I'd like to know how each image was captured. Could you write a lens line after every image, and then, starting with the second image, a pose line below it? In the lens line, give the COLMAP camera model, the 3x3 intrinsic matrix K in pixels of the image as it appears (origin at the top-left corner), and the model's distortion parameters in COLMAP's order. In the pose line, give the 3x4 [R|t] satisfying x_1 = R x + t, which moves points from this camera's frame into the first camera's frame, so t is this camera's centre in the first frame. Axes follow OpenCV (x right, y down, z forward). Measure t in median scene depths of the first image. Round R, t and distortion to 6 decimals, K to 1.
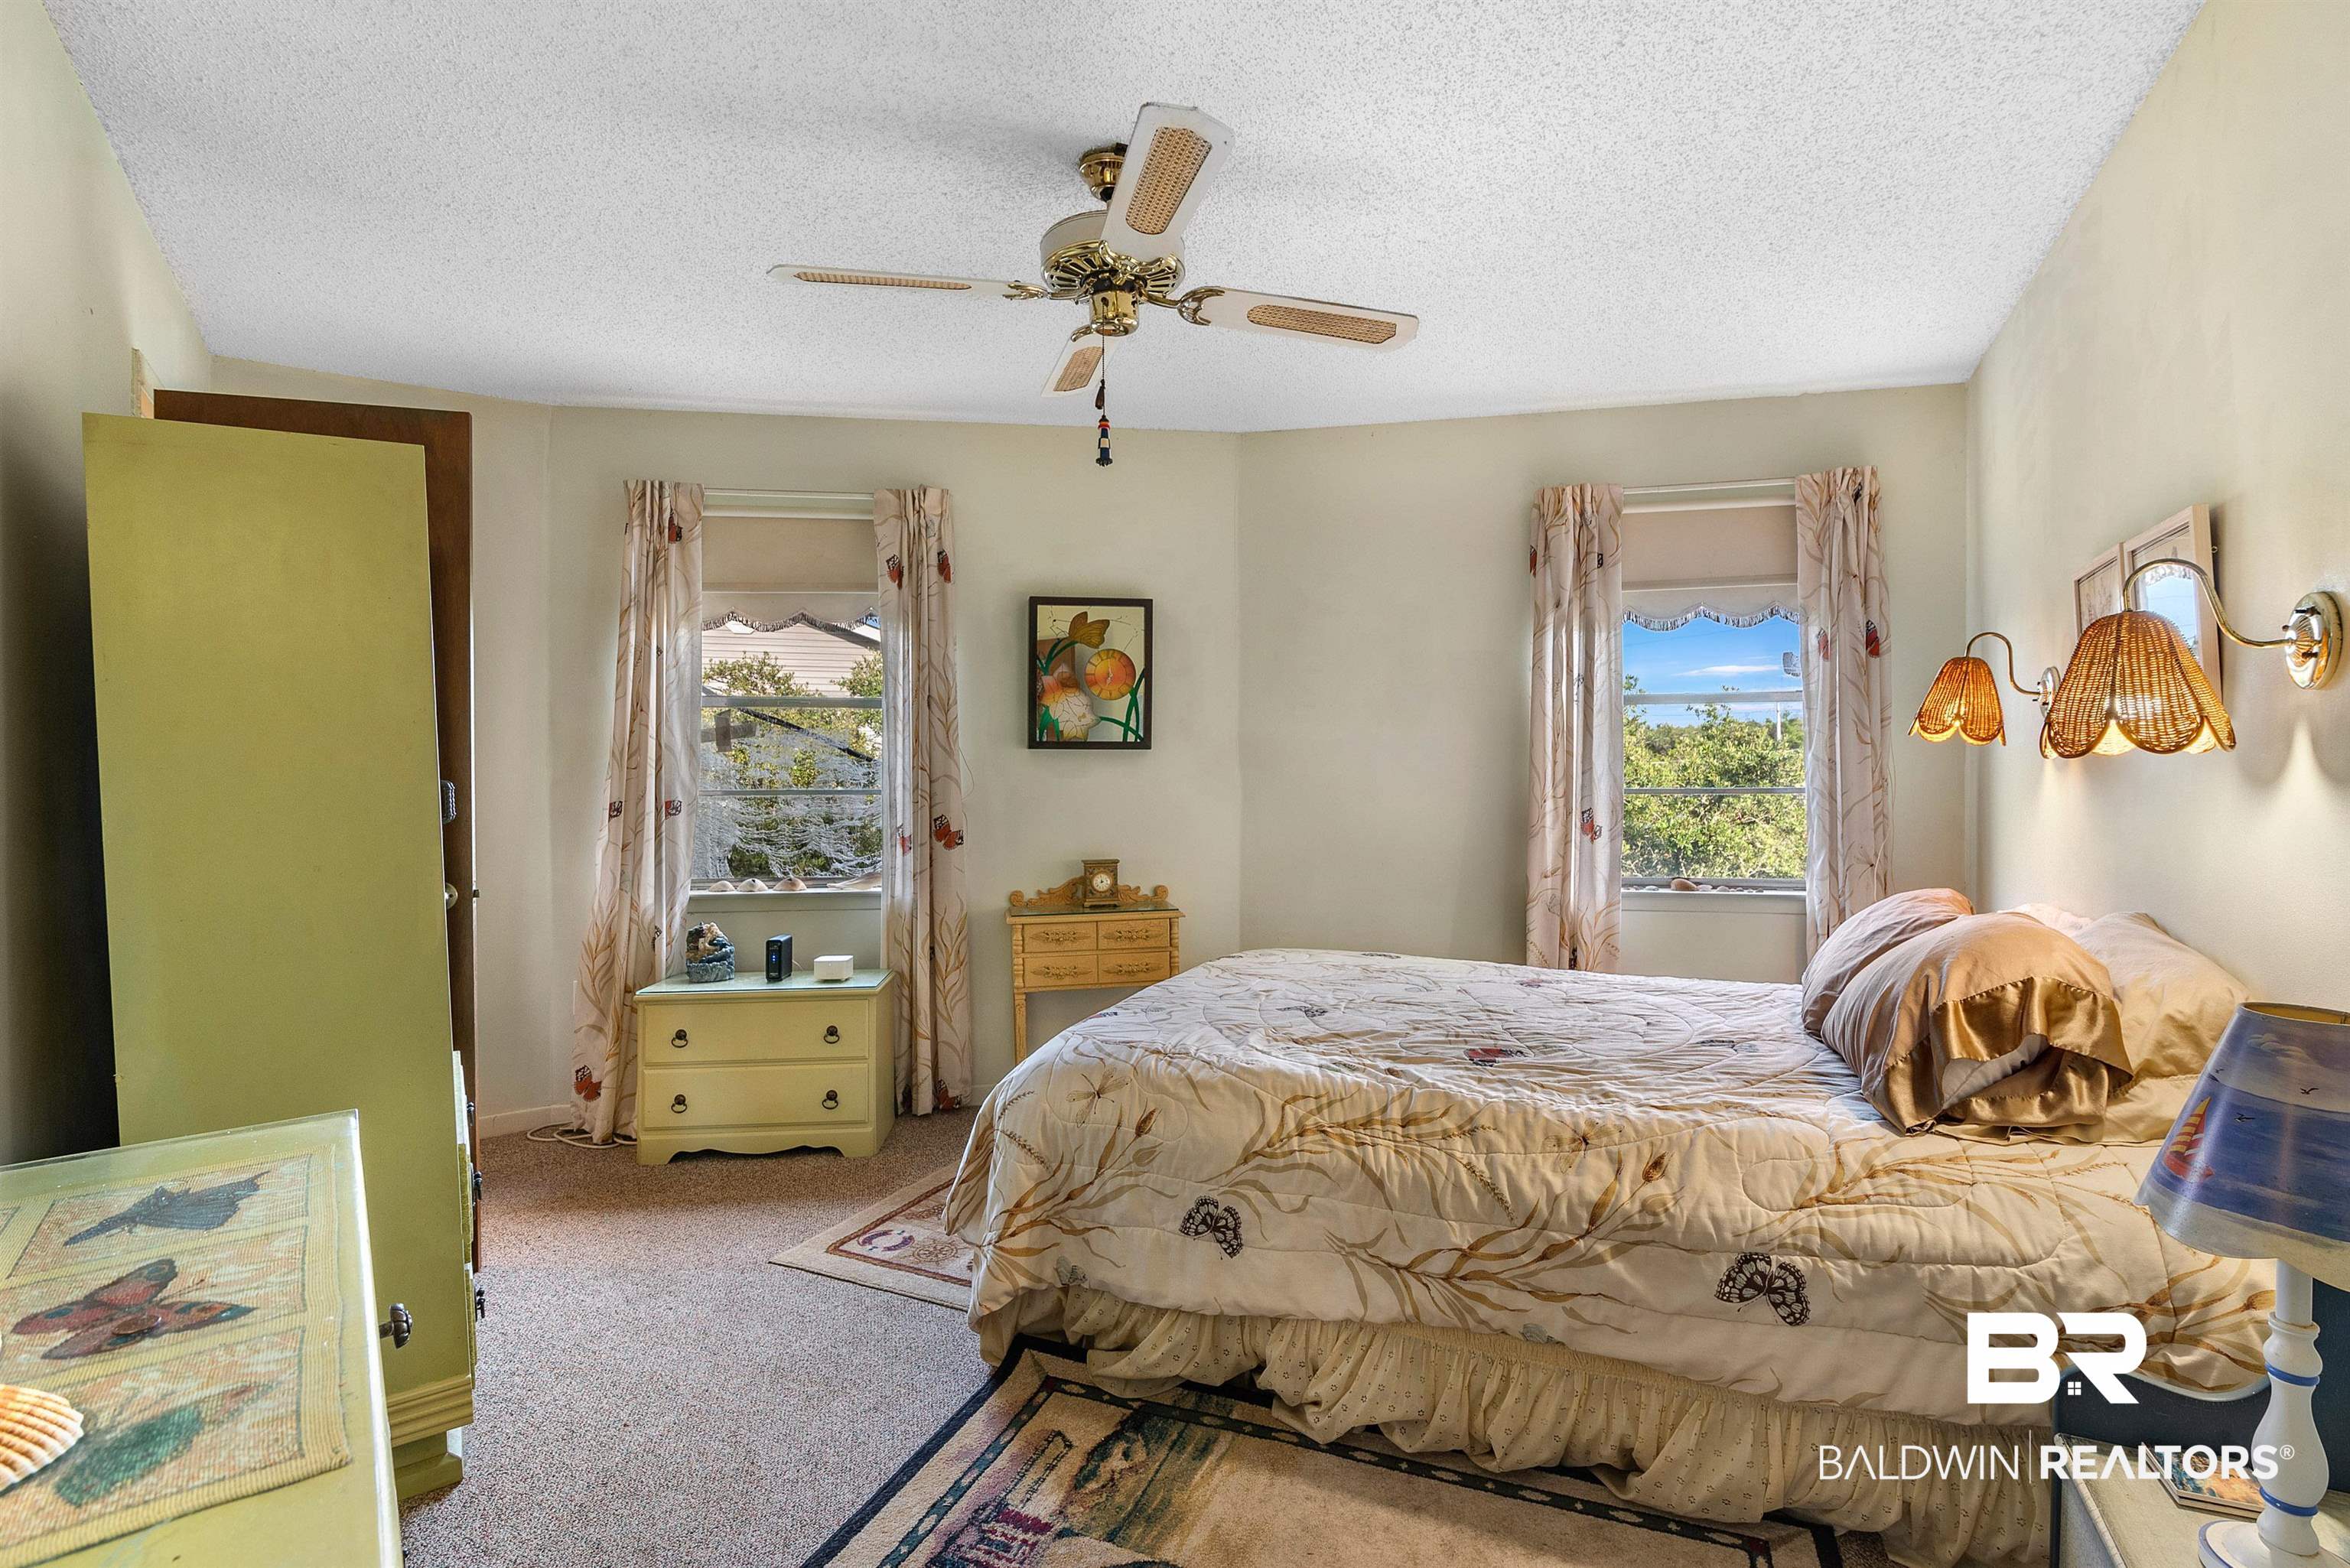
lens RADIAL K [[1154.6, 0, 1184.2], [0, 1154.6, 766.3], [0, 0, 1]] dist [-0.003714, -0.000822]
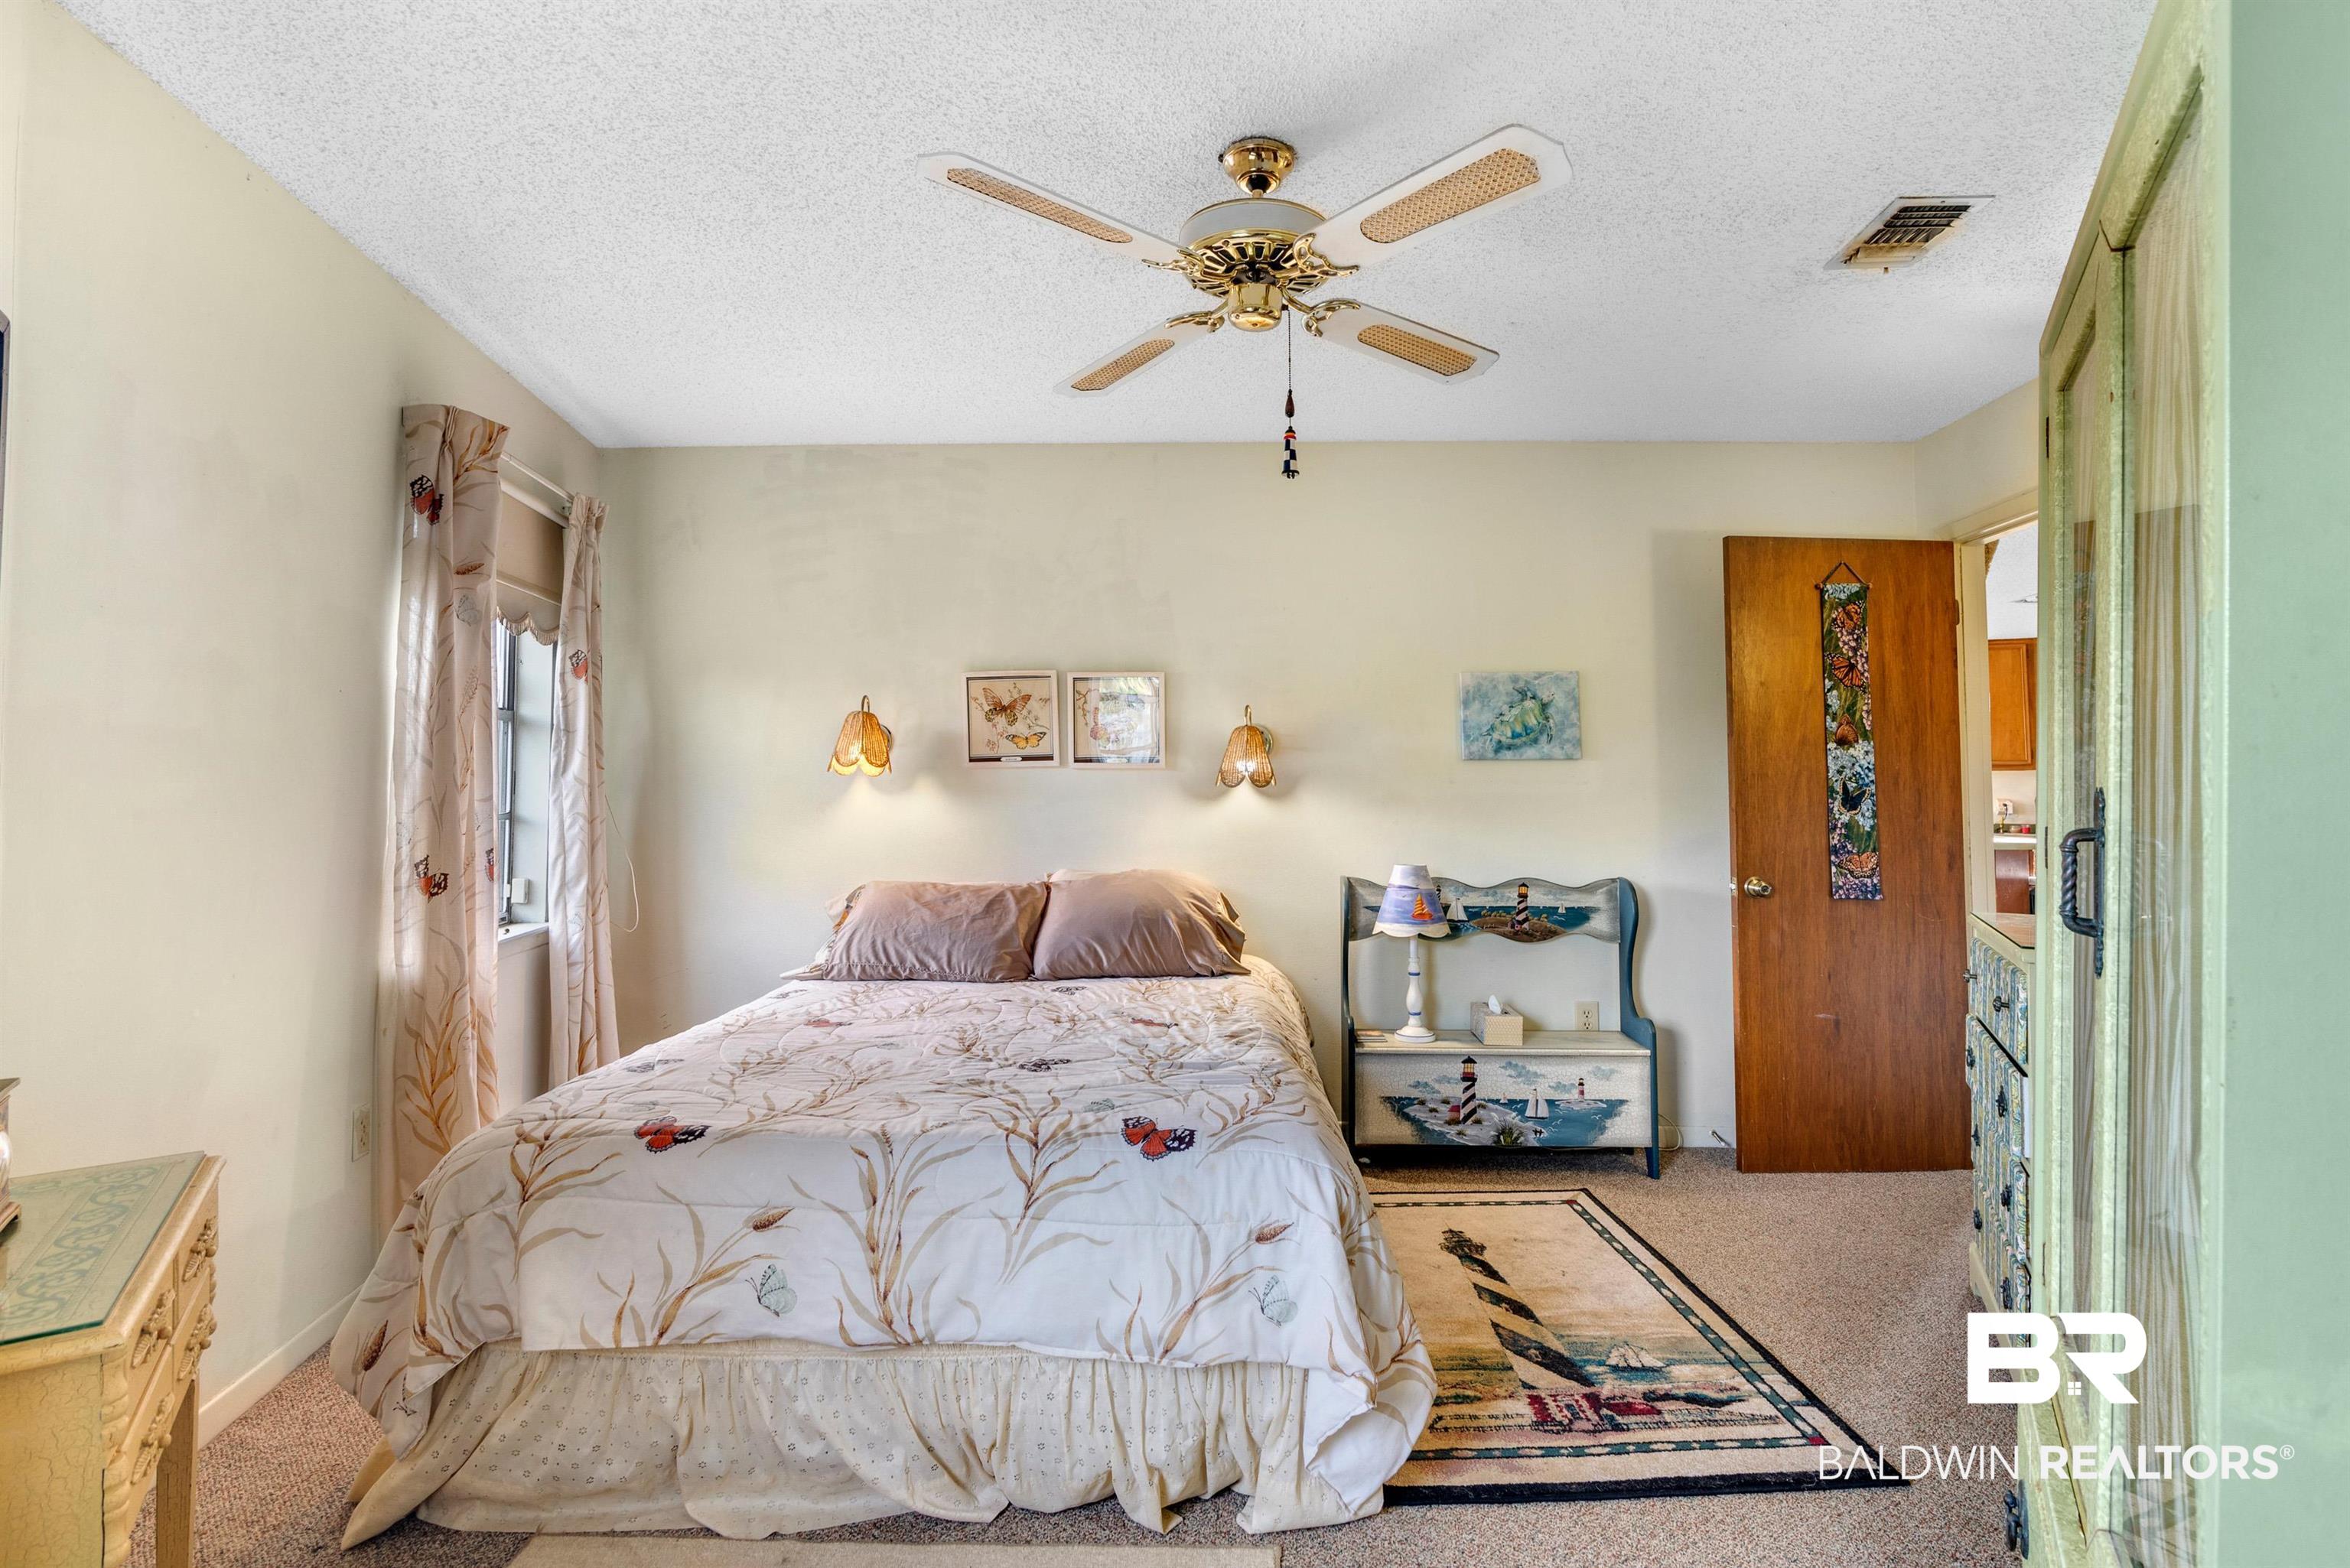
lens RADIAL K [[1154.6, 0, 1184.2], [0, 1154.6, 766.3], [0, 0, 1]] dist [-0.003714, -0.000822]
pose [[-0.411003, 0.014371, 0.911521, -0.595461], [0.010141, 0.999886, -0.011191, -0.012413], [-0.911578, 0.004644, -0.411102, 0.985432]]
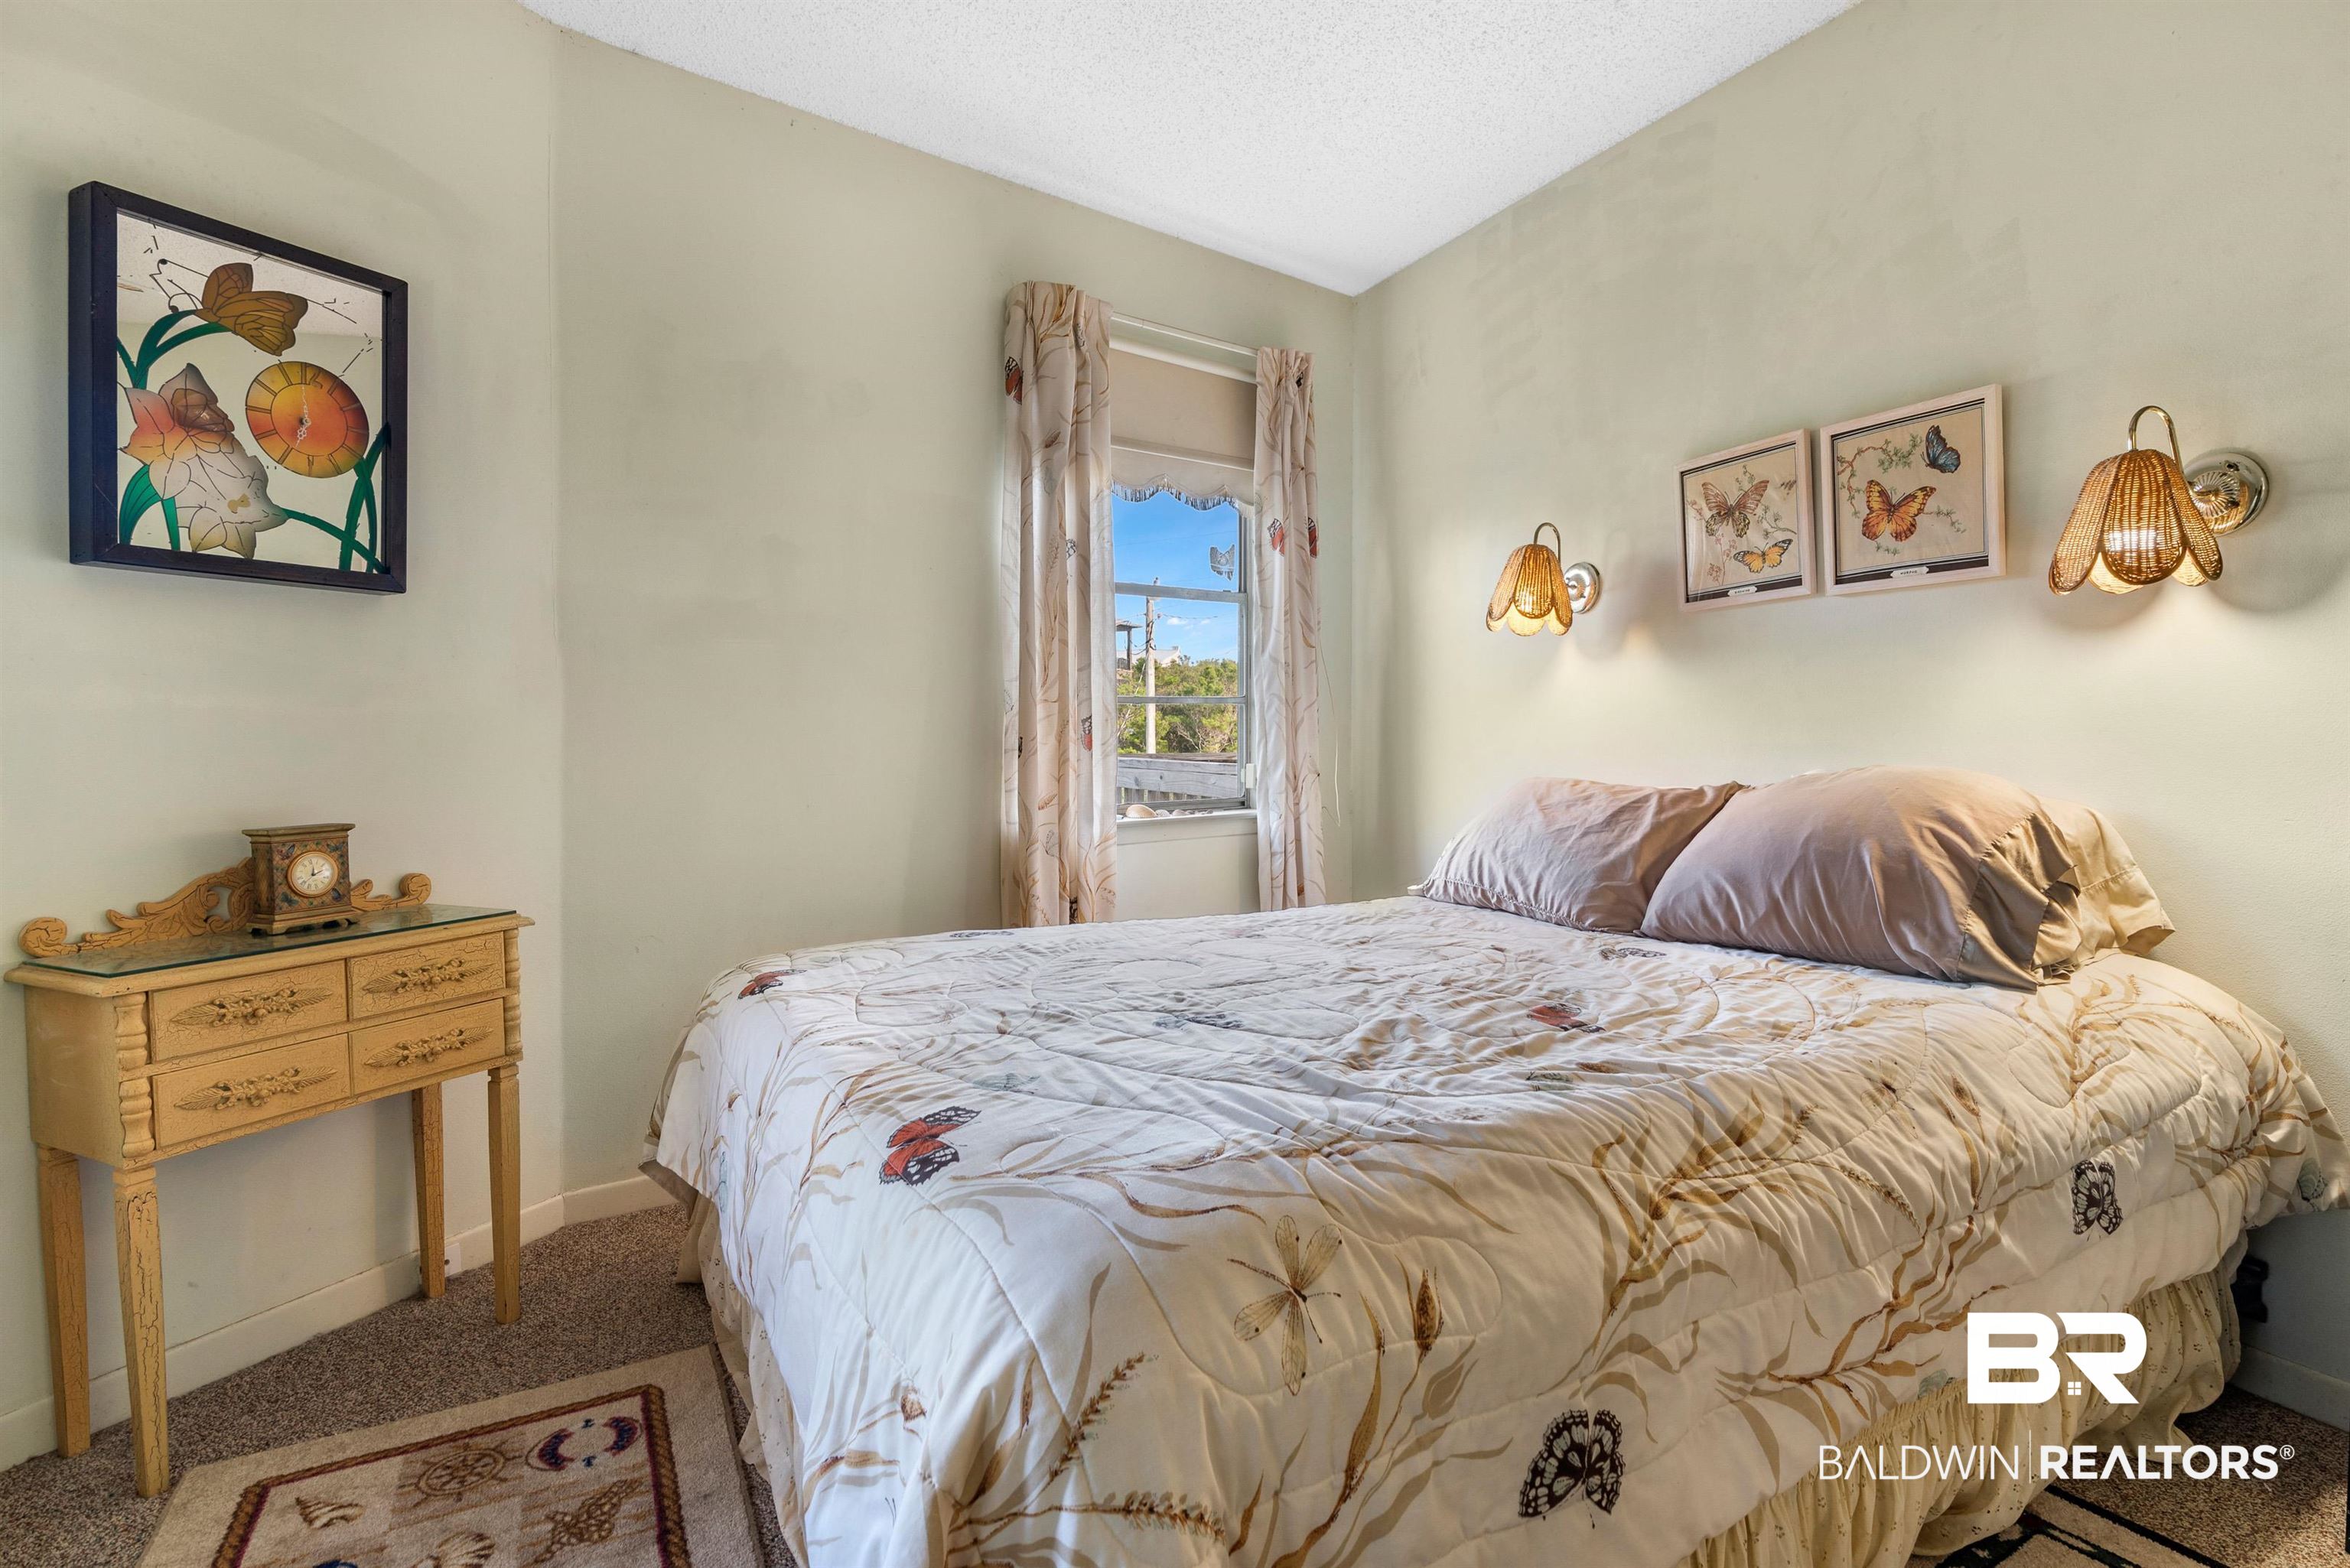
lens RADIAL K [[1200.2, 0, 1173.5], [0, 1200.2, 770.6], [0, 0, 1]] dist [-0.004297, -0.001953]
pose [[0.594331, -0.023498, 0.803877, -0.271835], [0.011640, 0.999720, 0.020617, 0.059398], [-0.804137, -0.002896, 0.594437, 0.496785]]
